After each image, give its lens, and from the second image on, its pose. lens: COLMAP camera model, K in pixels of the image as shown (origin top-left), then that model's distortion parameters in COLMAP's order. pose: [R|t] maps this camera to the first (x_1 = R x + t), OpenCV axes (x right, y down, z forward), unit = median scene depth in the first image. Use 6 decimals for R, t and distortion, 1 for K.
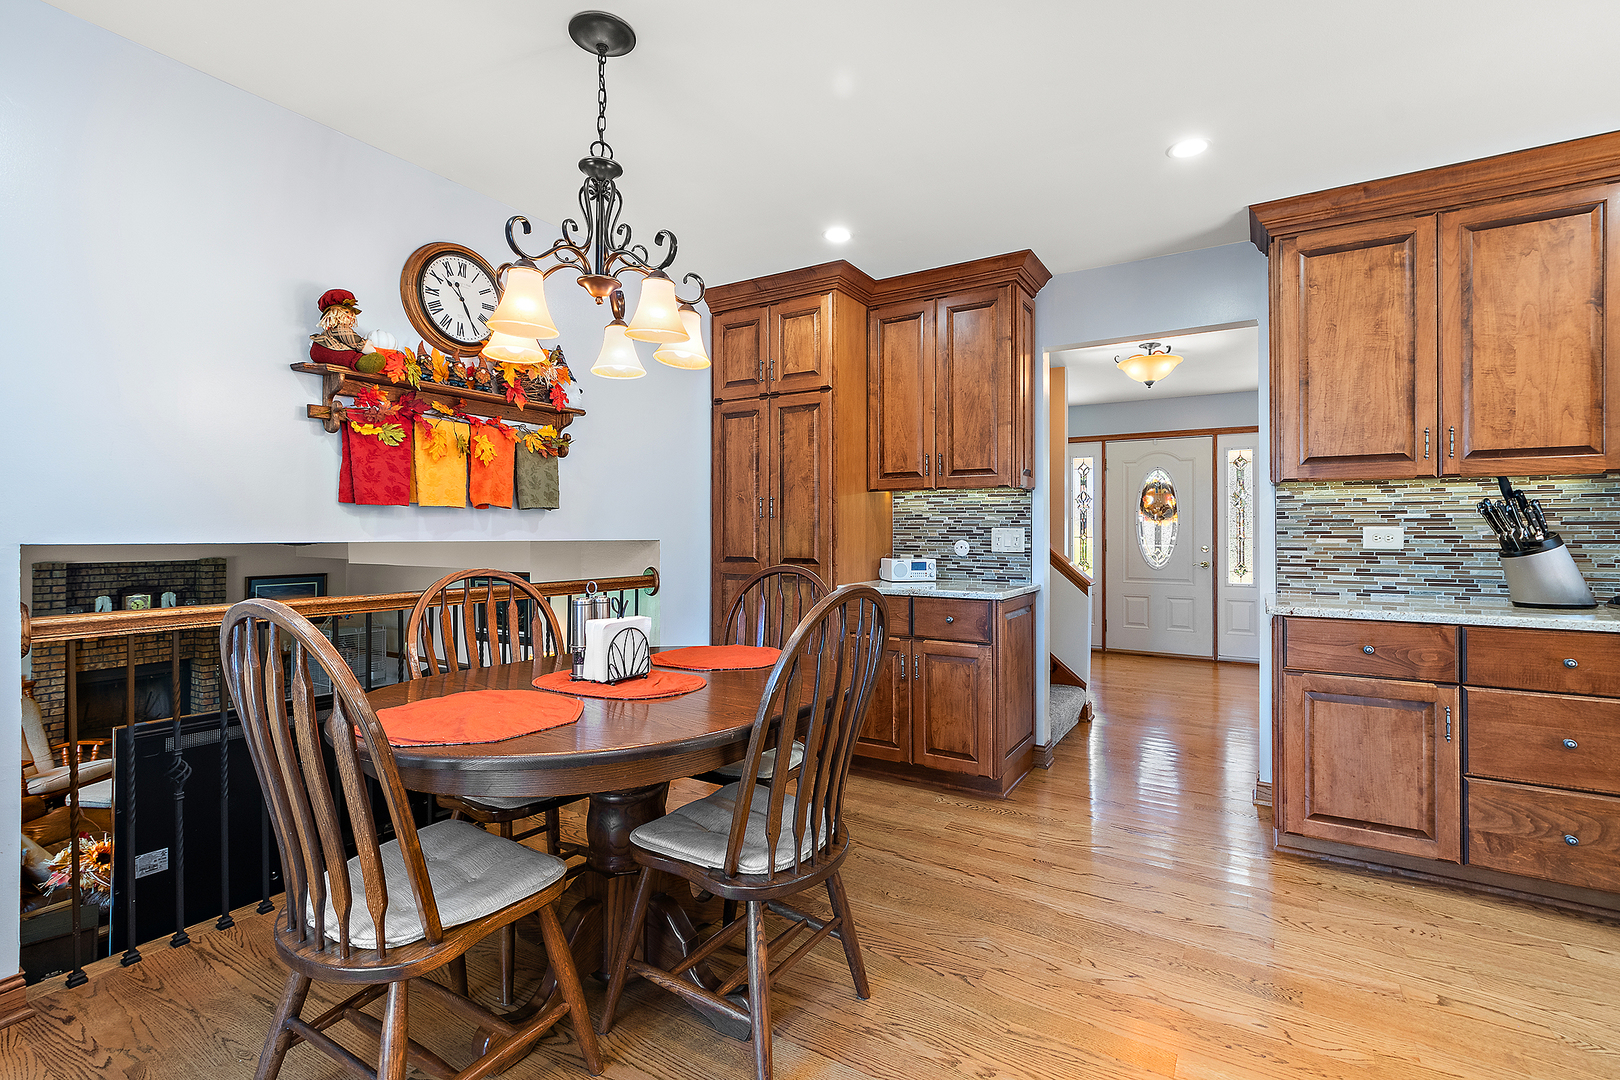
lens RADIAL K [[716.2, 0, 804.9], [0, 716.2, 534.4], [0, 0, 1]] dist [-0.003111, -0.000386]
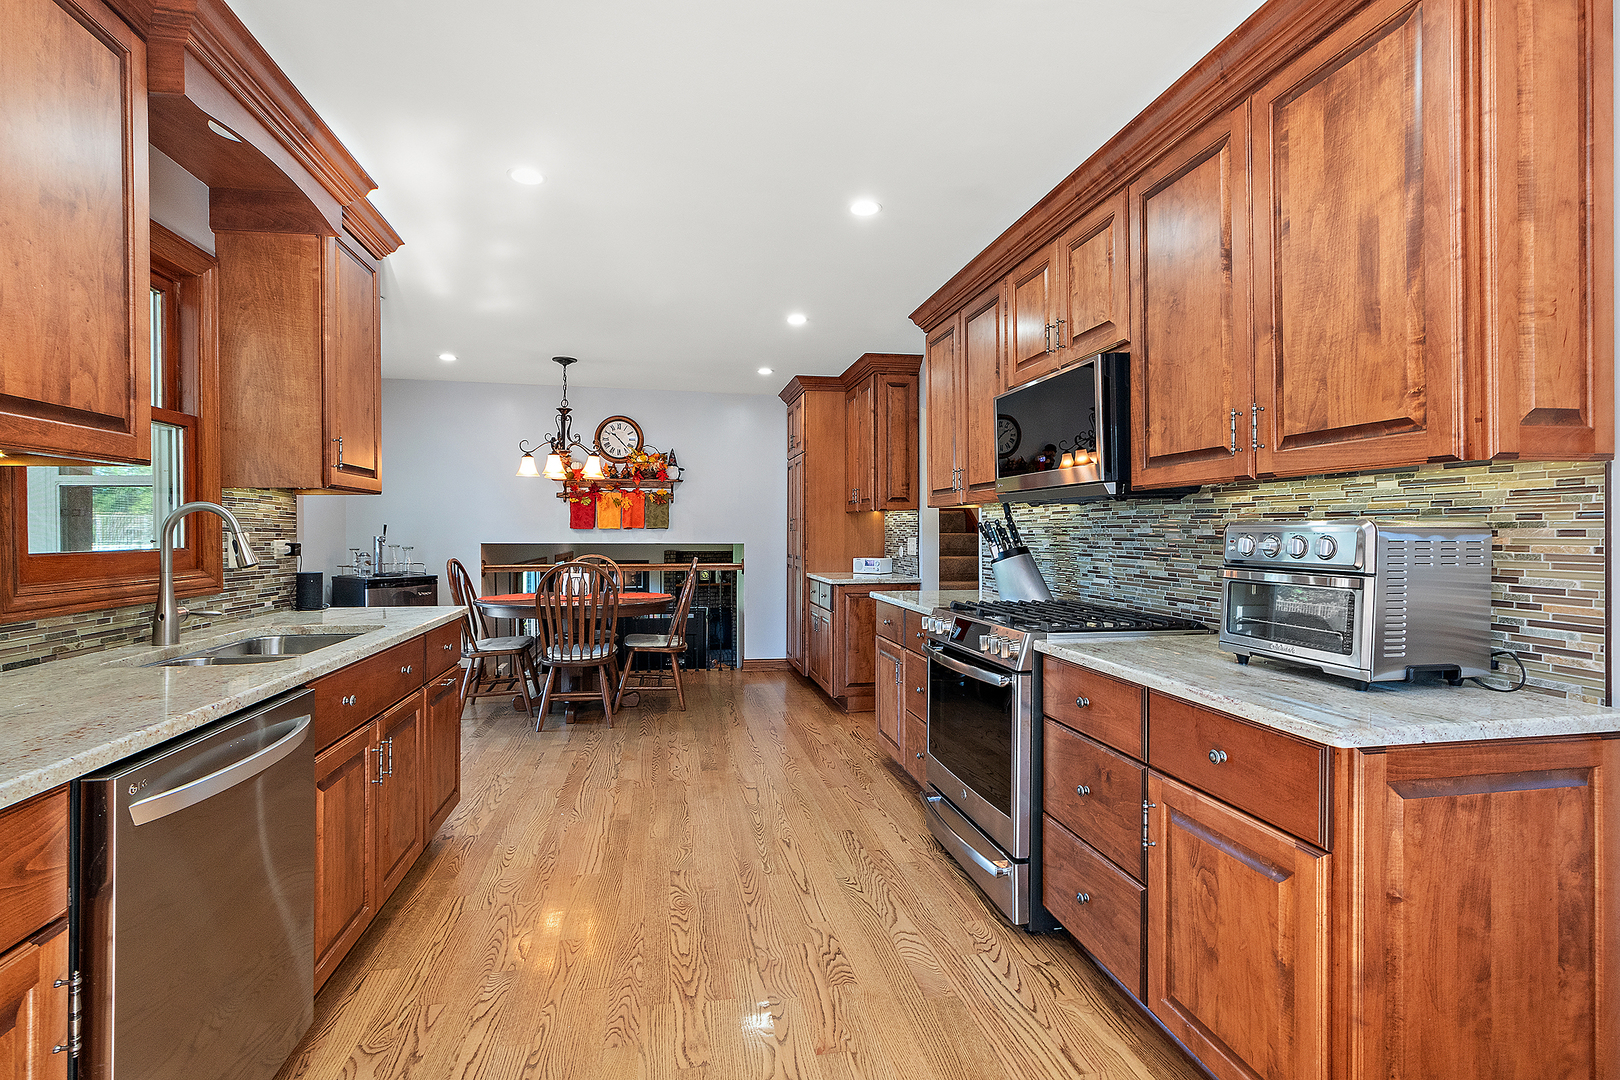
lens RADIAL K [[721.6, 0, 799.8], [0, 721.6, 531.1], [0, 0, 1]] dist [-0.000577, -0.000101]
pose [[0.677404, -0.001107, -0.735611, 1.647950], [-0.002547, 0.999989, -0.003850, -0.023171], [0.735607, 0.004482, 0.677394, -0.153320]]
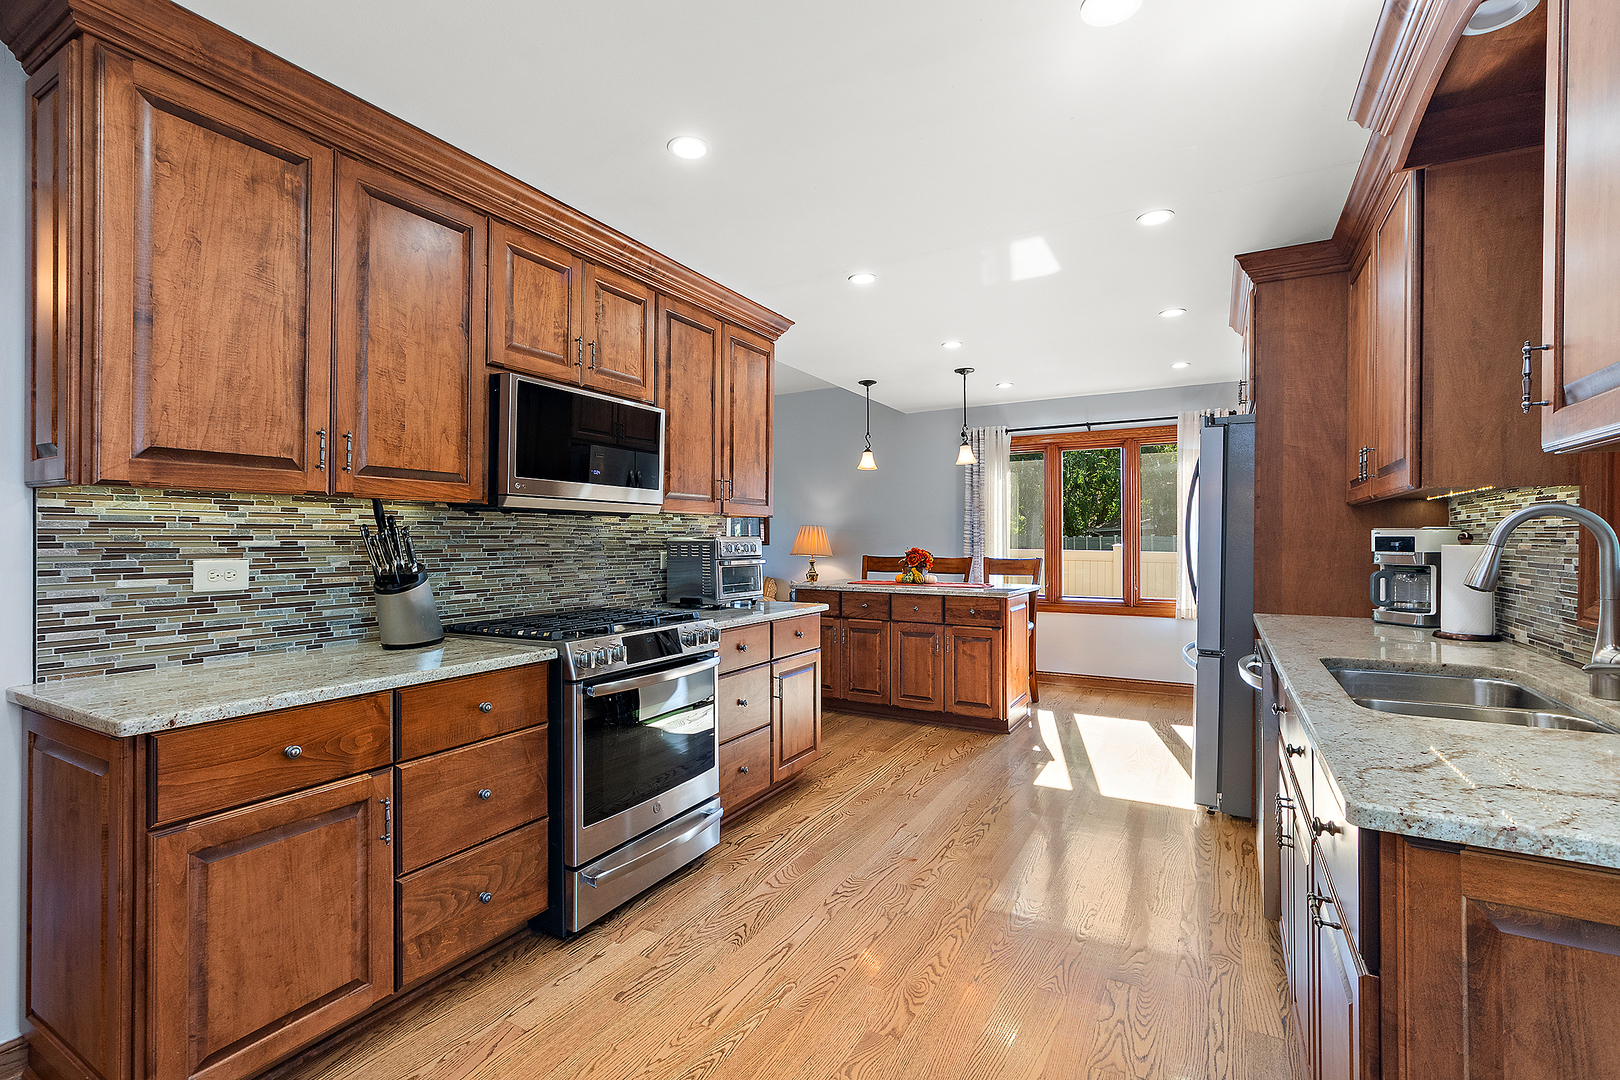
lens RADIAL K [[716.2, 0, 804.9], [0, 716.2, 534.4], [0, 0, 1]] dist [-0.003111, -0.000386]
pose [[-0.037495, 0.006460, 0.999276, 0.102999], [0.007189, 0.999955, -0.006195, -0.029512], [-0.999271, 0.006952, -0.037540, 0.511329]]
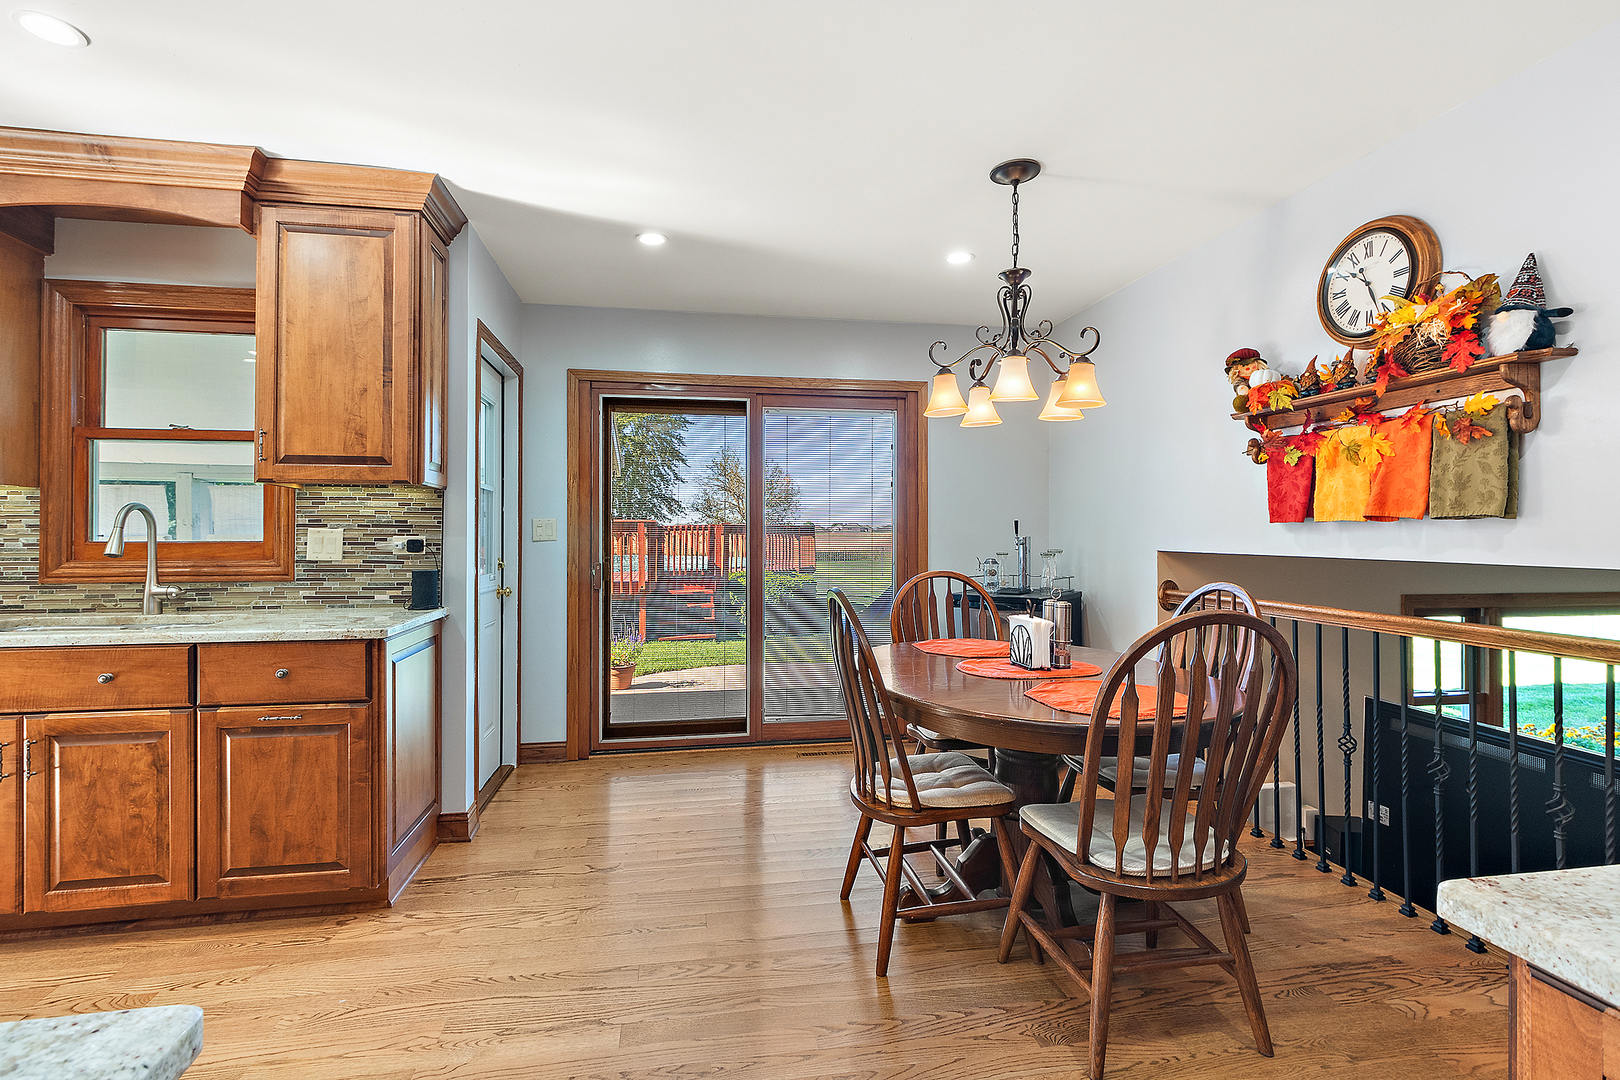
lens RADIAL K [[735.9, 0, 803.2], [0, 735.9, 538.7], [0, 0, 1]] dist [-0.003227, -0.000372]
pose [[-0.740496, 0.002206, -0.672057, 0.642071], [-0.004949, 0.999950, 0.008735, -0.020465], [0.672042, 0.009795, -0.740448, 1.209809]]
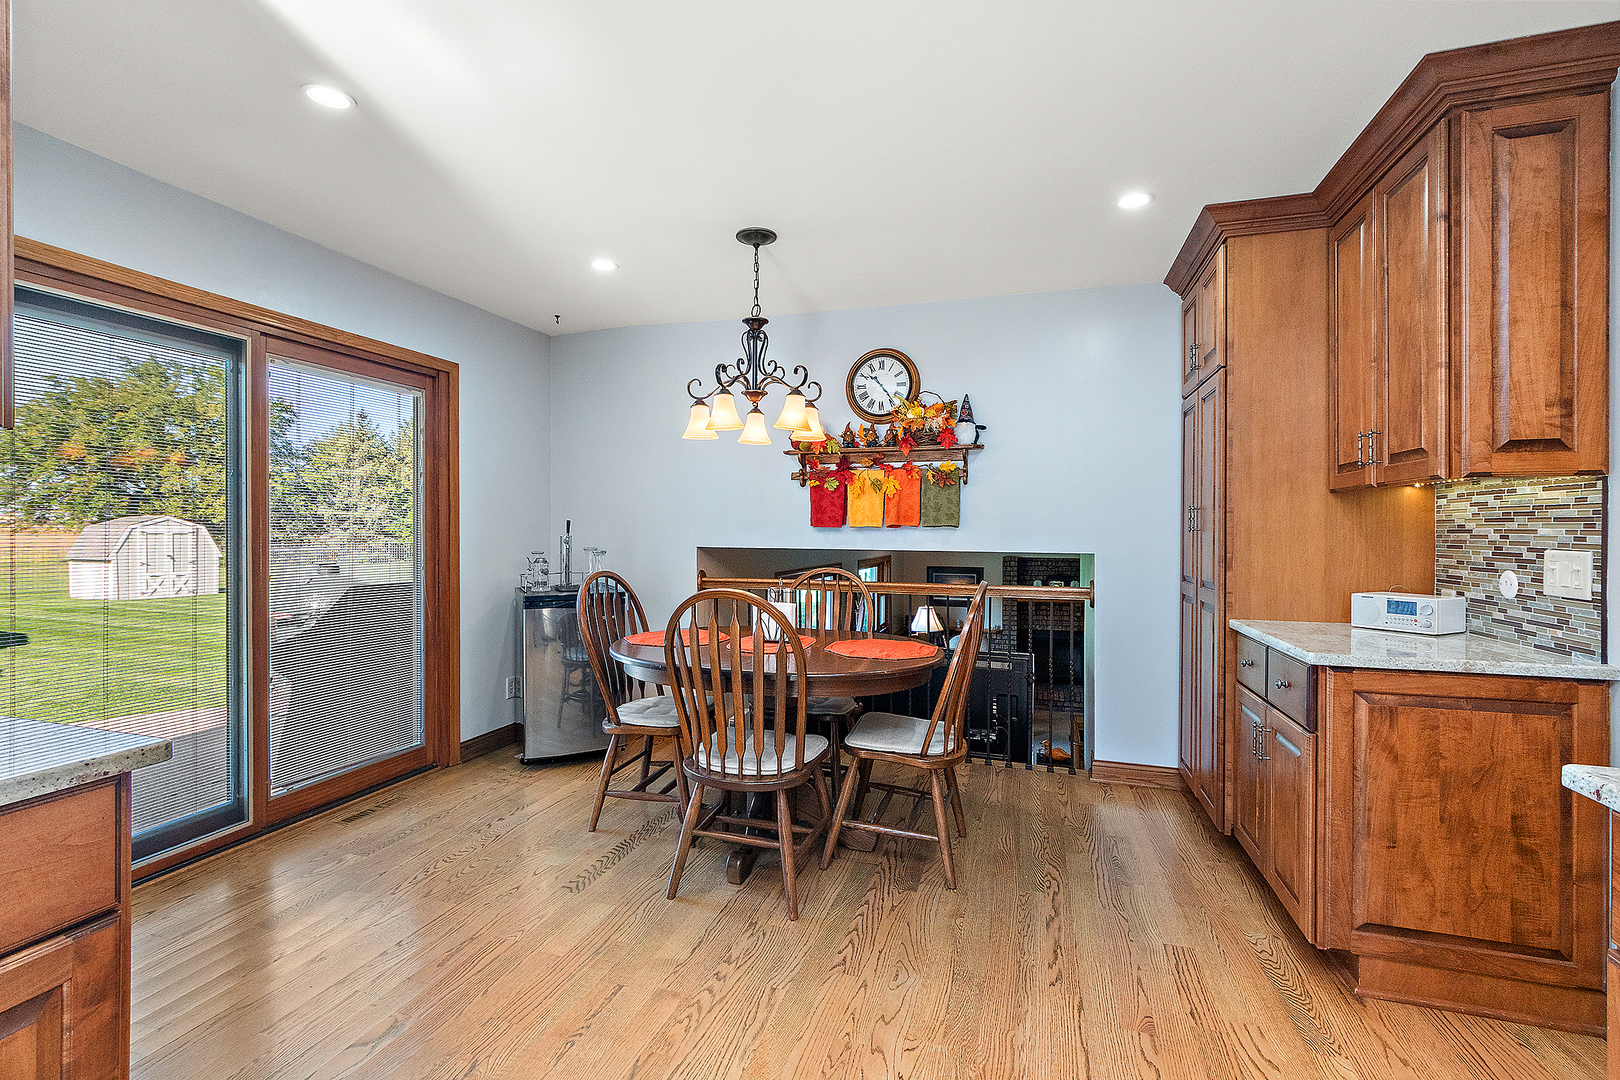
lens RADIAL K [[716.2, 0, 804.9], [0, 716.2, 534.4], [0, 0, 1]] dist [-0.003111, -0.000386]
pose [[0.253448, 0.002429, -0.967346, 0.904235], [-0.008982, 0.999960, 0.000158, -0.022224], [0.967307, 0.008649, 0.253460, 0.482235]]
